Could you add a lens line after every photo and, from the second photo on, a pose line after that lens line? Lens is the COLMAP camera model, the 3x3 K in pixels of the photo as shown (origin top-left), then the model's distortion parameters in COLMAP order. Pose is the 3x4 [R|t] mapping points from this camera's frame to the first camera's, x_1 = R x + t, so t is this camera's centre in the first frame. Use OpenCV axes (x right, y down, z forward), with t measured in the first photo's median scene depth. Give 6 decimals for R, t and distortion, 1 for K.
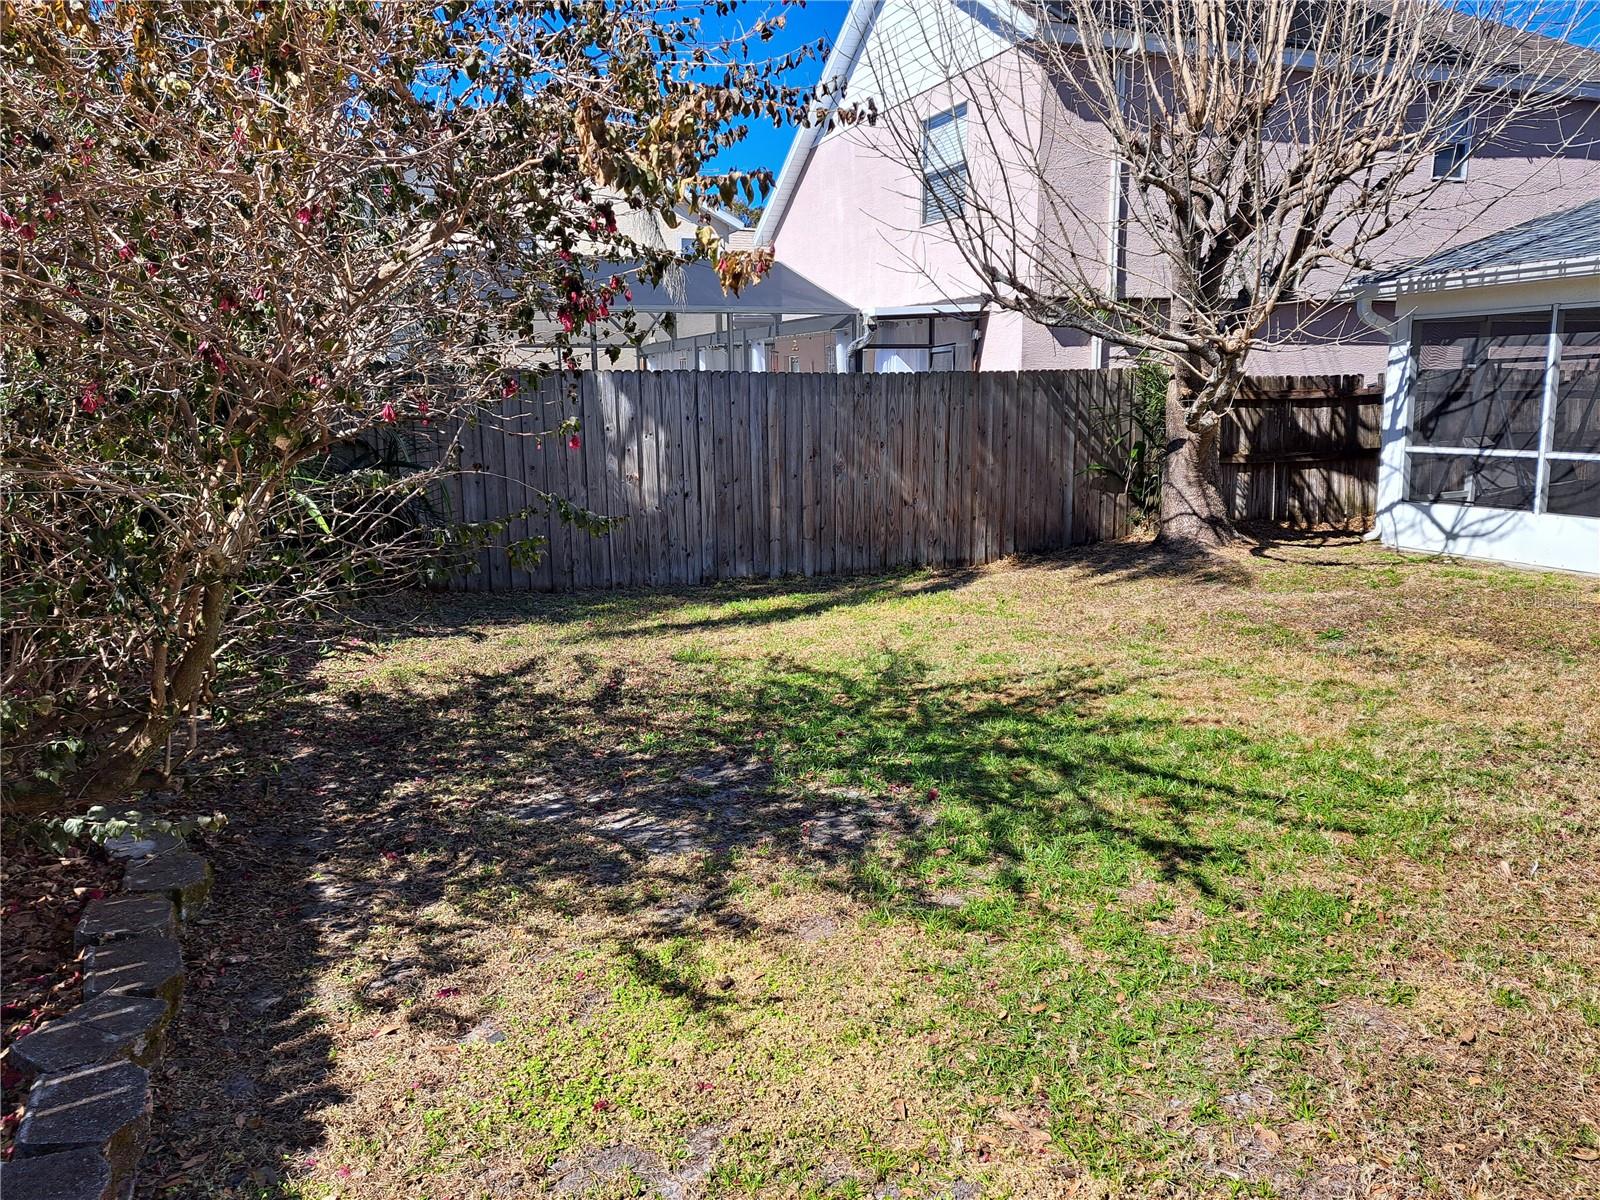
lens RADIAL K [[1159.7, 0, 790.8], [0, 1159.7, 600.7], [0, 0, 1]] dist [0.080385, -0.084272]
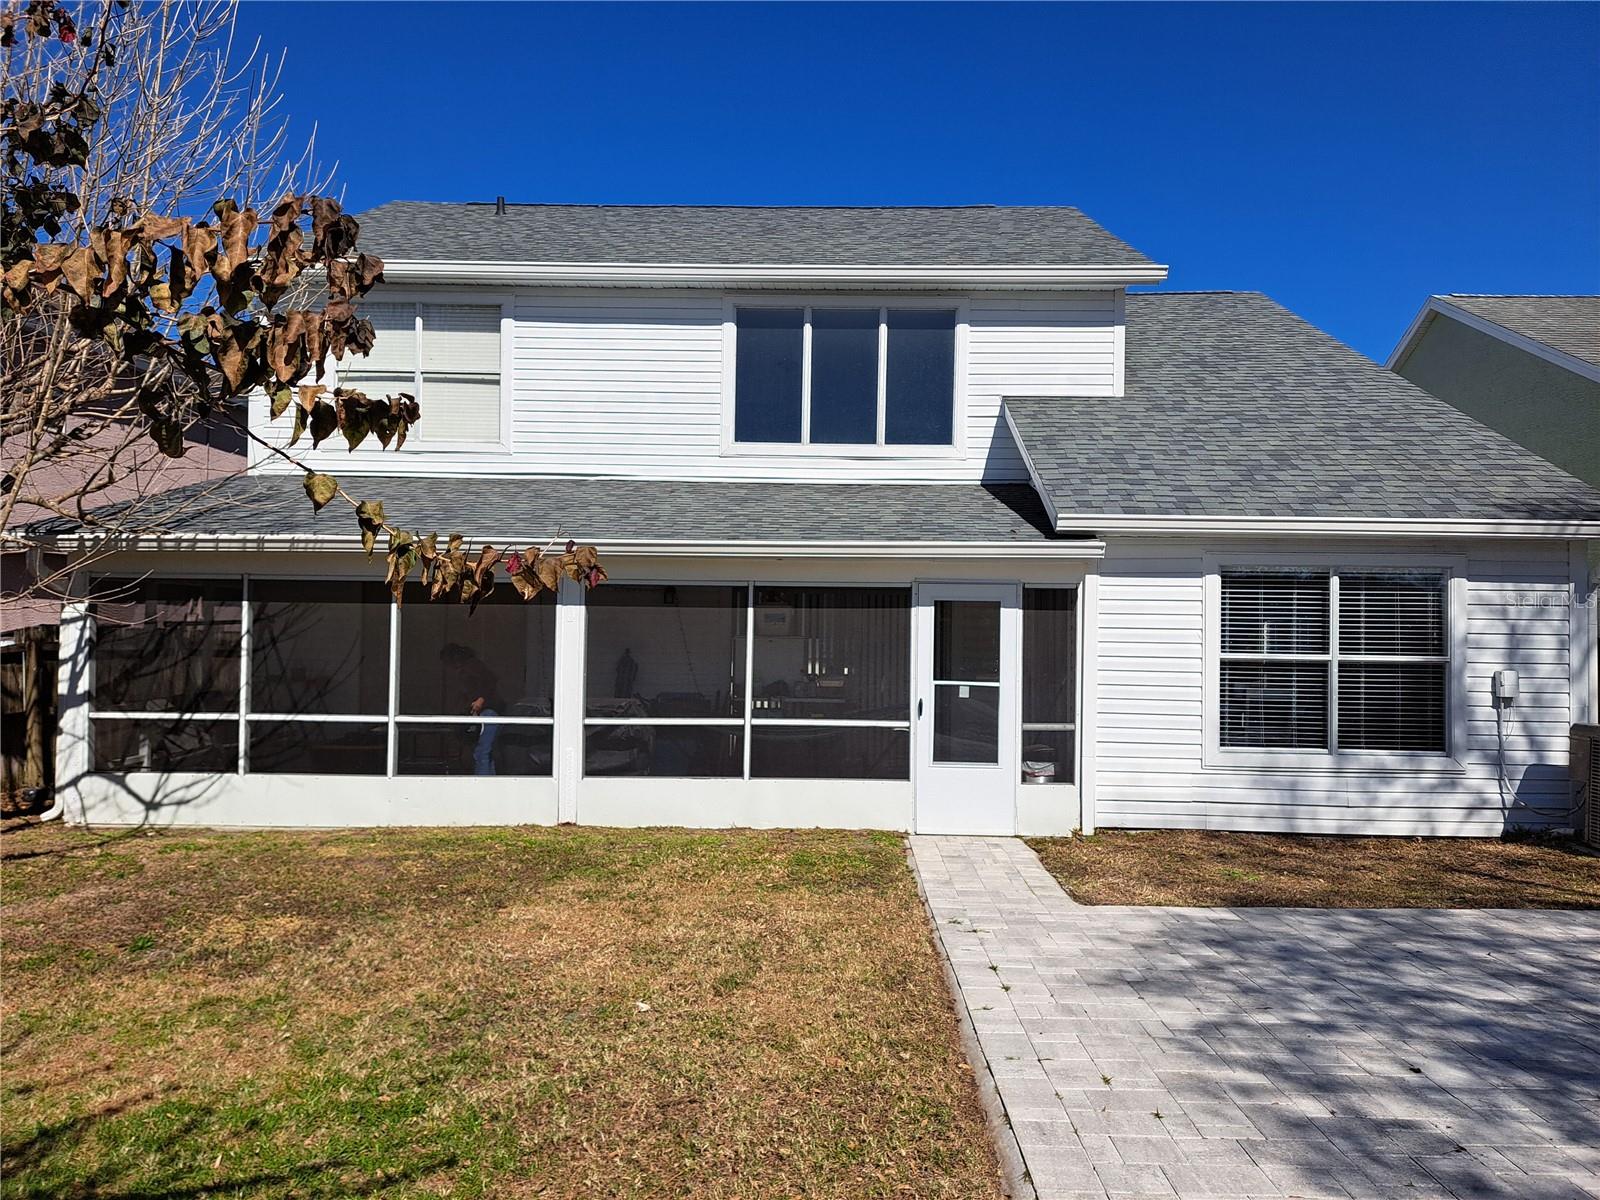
lens RADIAL K [[1159.7, 0, 801.2], [0, 1159.7, 606.0], [0, 0, 1]] dist [0.080385, -0.084272]
pose [[0.396253, 0.040284, 0.917257, -0.103162], [0.143612, 0.984021, -0.105256, -0.038321], [-0.906840, 0.173437, 0.384136, 0.142277]]
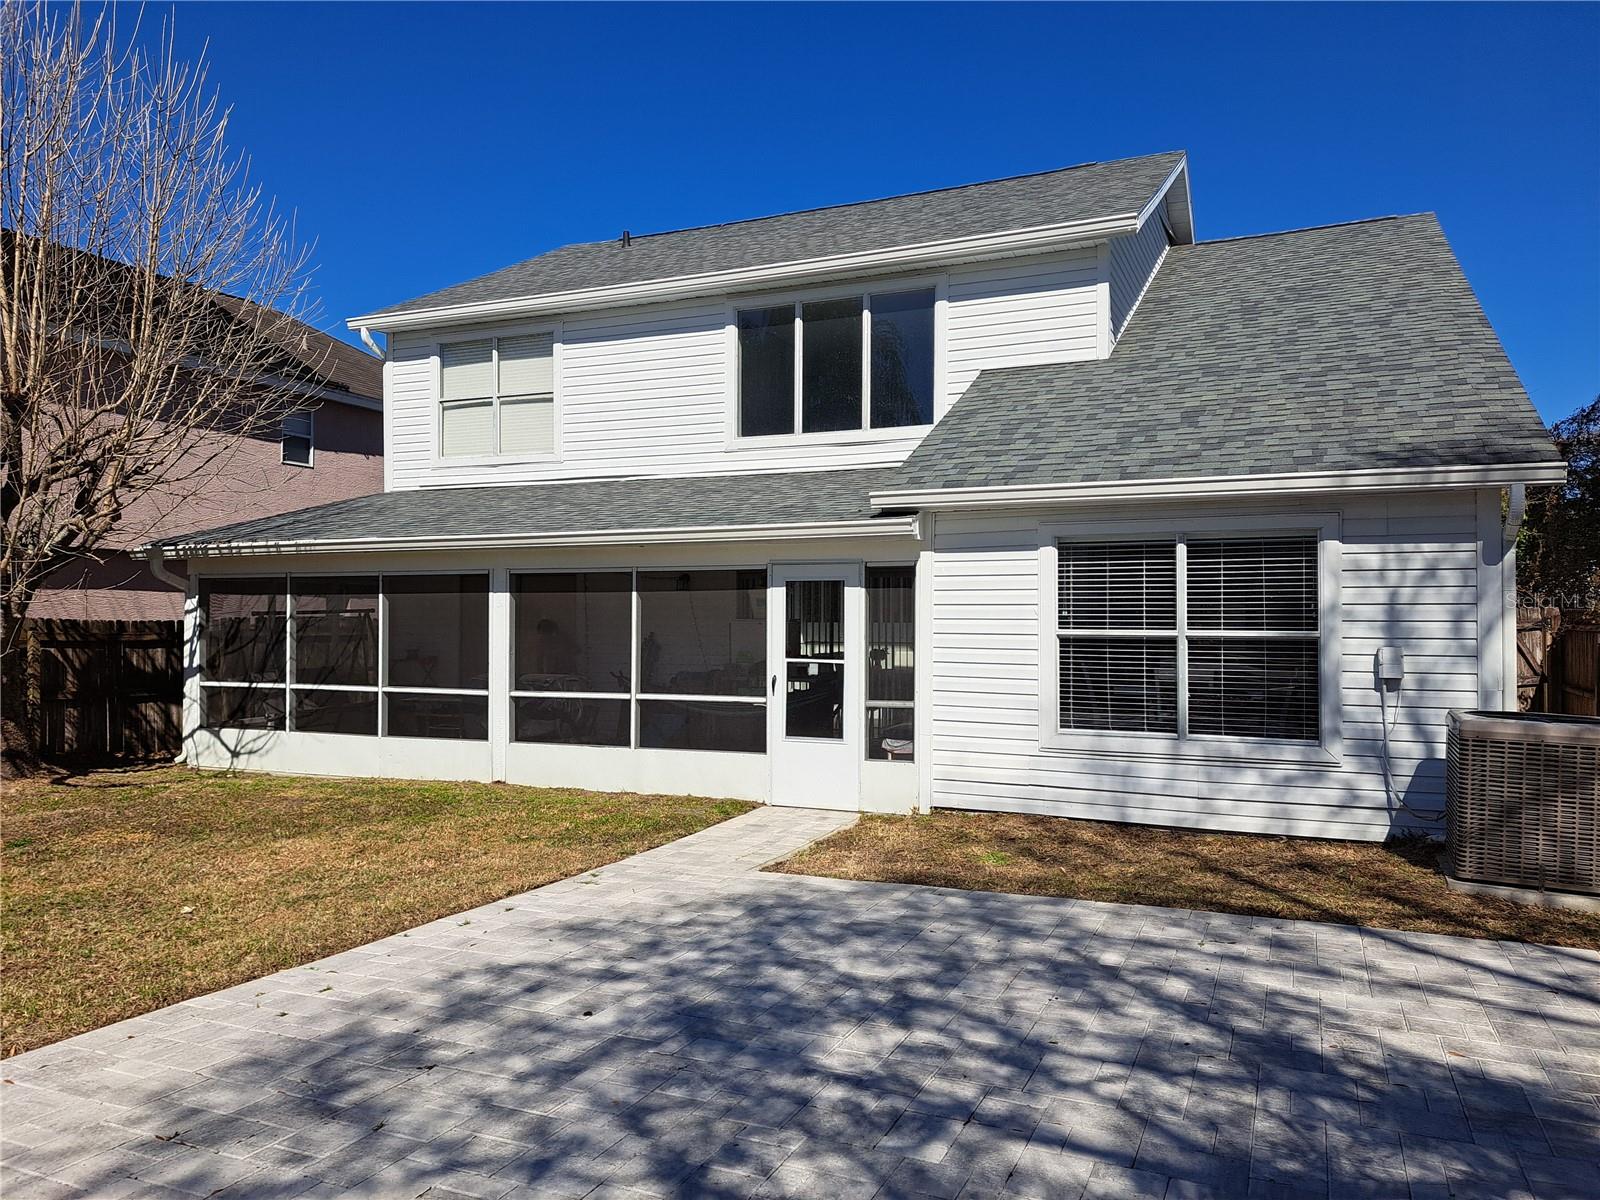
lens RADIAL K [[1159.7, 0, 809.4], [0, 1159.7, 597.9], [0, 0, 1]] dist [0.080385, -0.084272]
pose [[0.720615, 0.028752, 0.692739, 0.141828], [0.110009, 0.981741, -0.155184, 0.040285], [-0.684552, 0.188036, 0.704295, -0.287264]]
